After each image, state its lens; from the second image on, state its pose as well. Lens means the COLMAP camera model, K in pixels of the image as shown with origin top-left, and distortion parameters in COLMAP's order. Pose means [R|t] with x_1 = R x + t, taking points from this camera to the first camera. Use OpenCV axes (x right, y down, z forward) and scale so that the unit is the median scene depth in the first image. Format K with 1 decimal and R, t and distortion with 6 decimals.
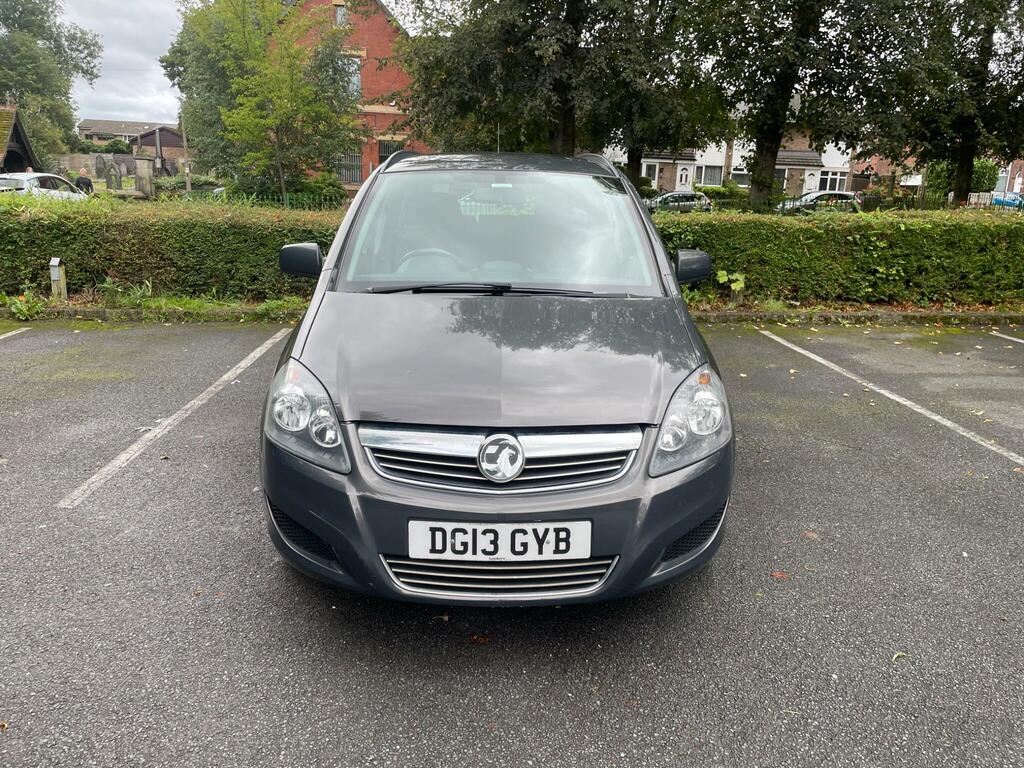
lens RADIAL K [[765.1, 0, 507.4], [0, 765.1, 374.3], [0, 0, 1]] dist [0.076347, -0.092537]
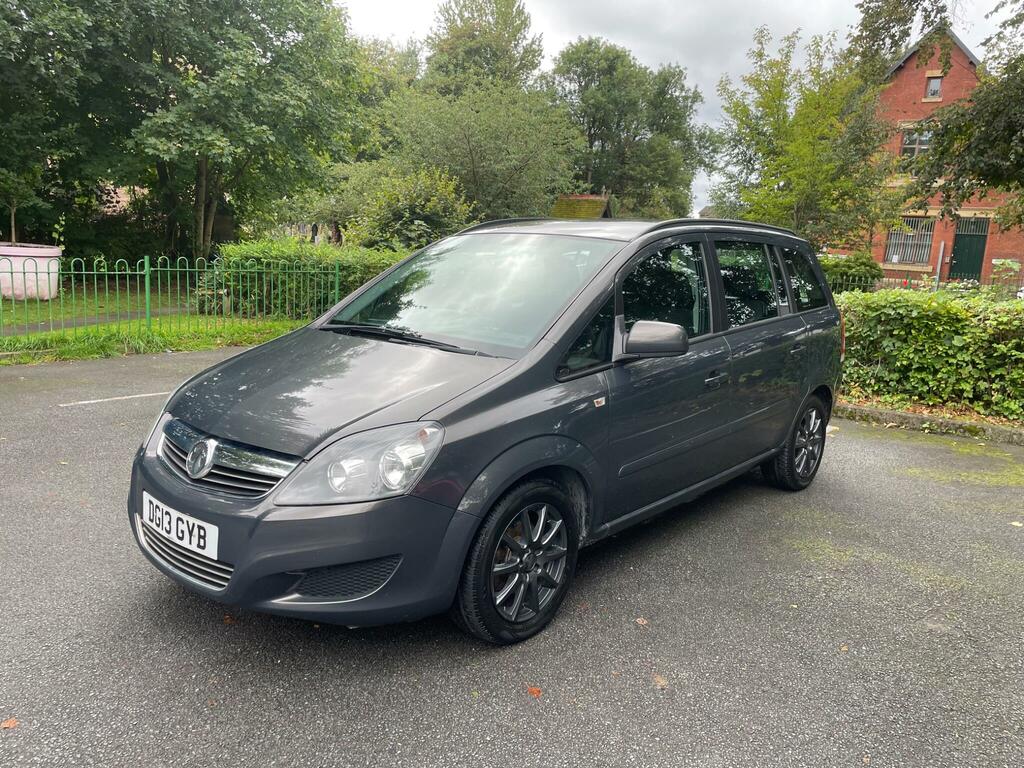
lens RADIAL K [[765.1, 0, 507.4], [0, 765.1, 374.3], [0, 0, 1]] dist [0.076347, -0.092537]
pose [[0.740719, 0.118827, -0.661223, 1.140943], [-0.183956, 0.982491, -0.029512, -0.072914], [0.646139, 0.143496, 0.749609, 0.390822]]
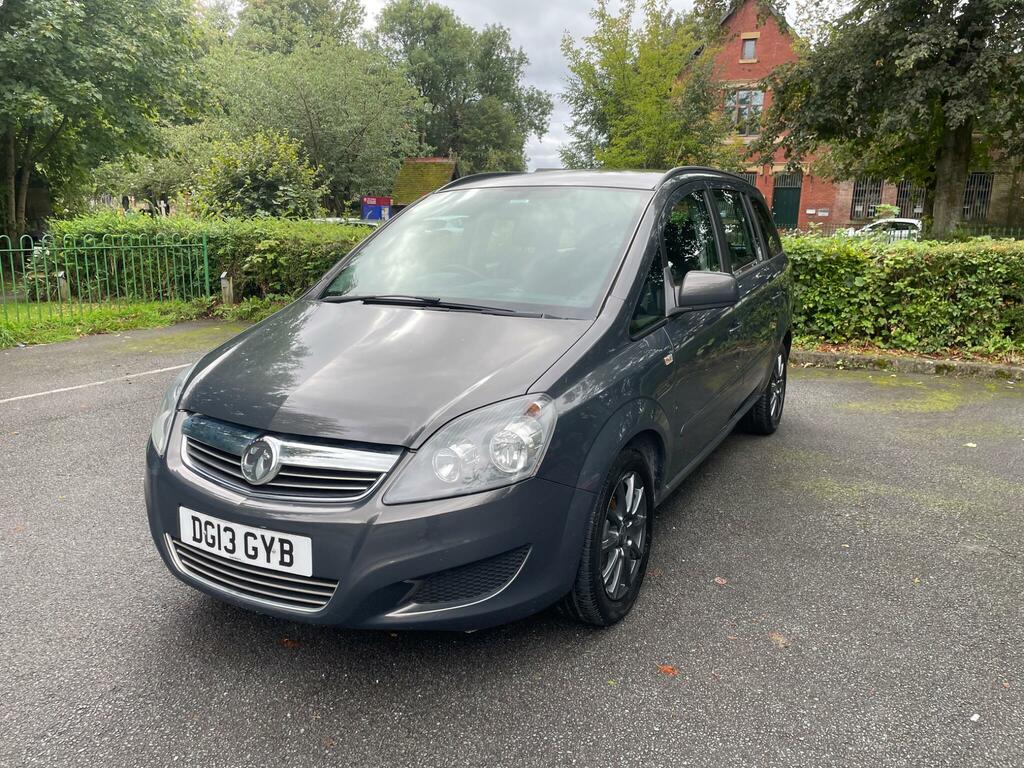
lens RADIAL K [[765.1, 0, 507.4], [0, 765.1, 374.3], [0, 0, 1]] dist [0.076347, -0.092537]
pose [[0.868694, 0.082576, -0.488417, 0.767553], [-0.104329, 0.994390, -0.017438, -0.019609], [0.484237, 0.066105, 0.872436, 0.268761]]
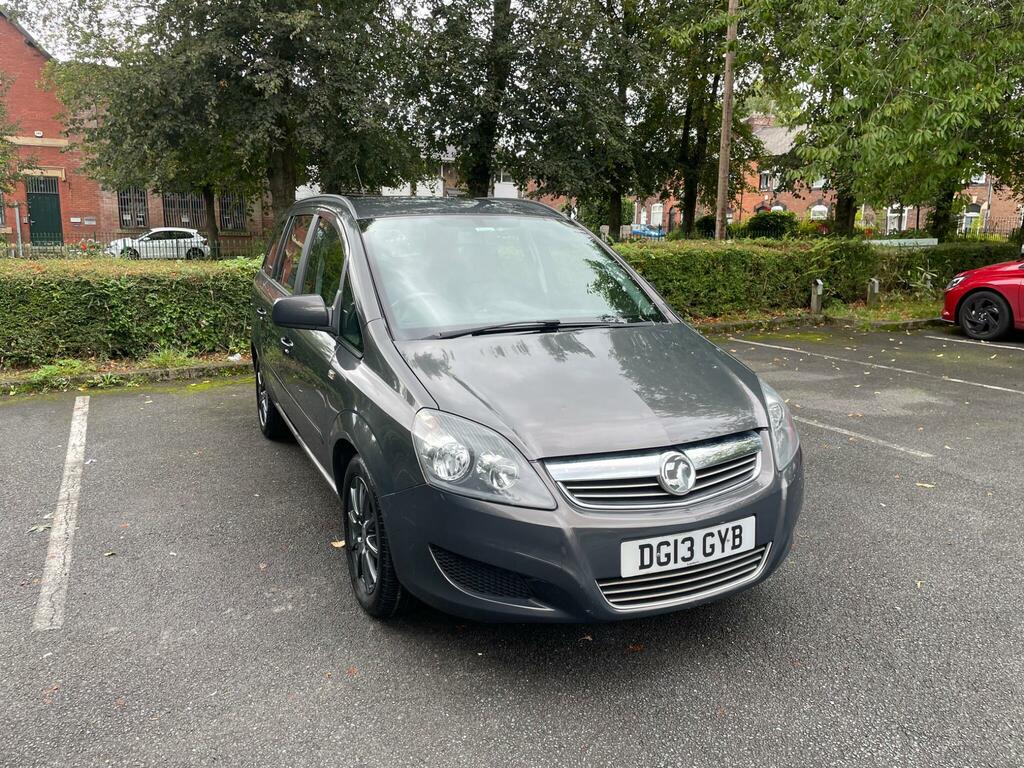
lens RADIAL K [[762.8, 0, 512.0], [0, 762.8, 384.0], [0, 0, 1]] dist [0.104493, -0.148586]
pose [[0.914956, -0.100828, 0.390754, -0.656433], [0.113770, 0.993456, -0.010049, -0.035566], [-0.387183, 0.053651, 0.920440, 0.062193]]
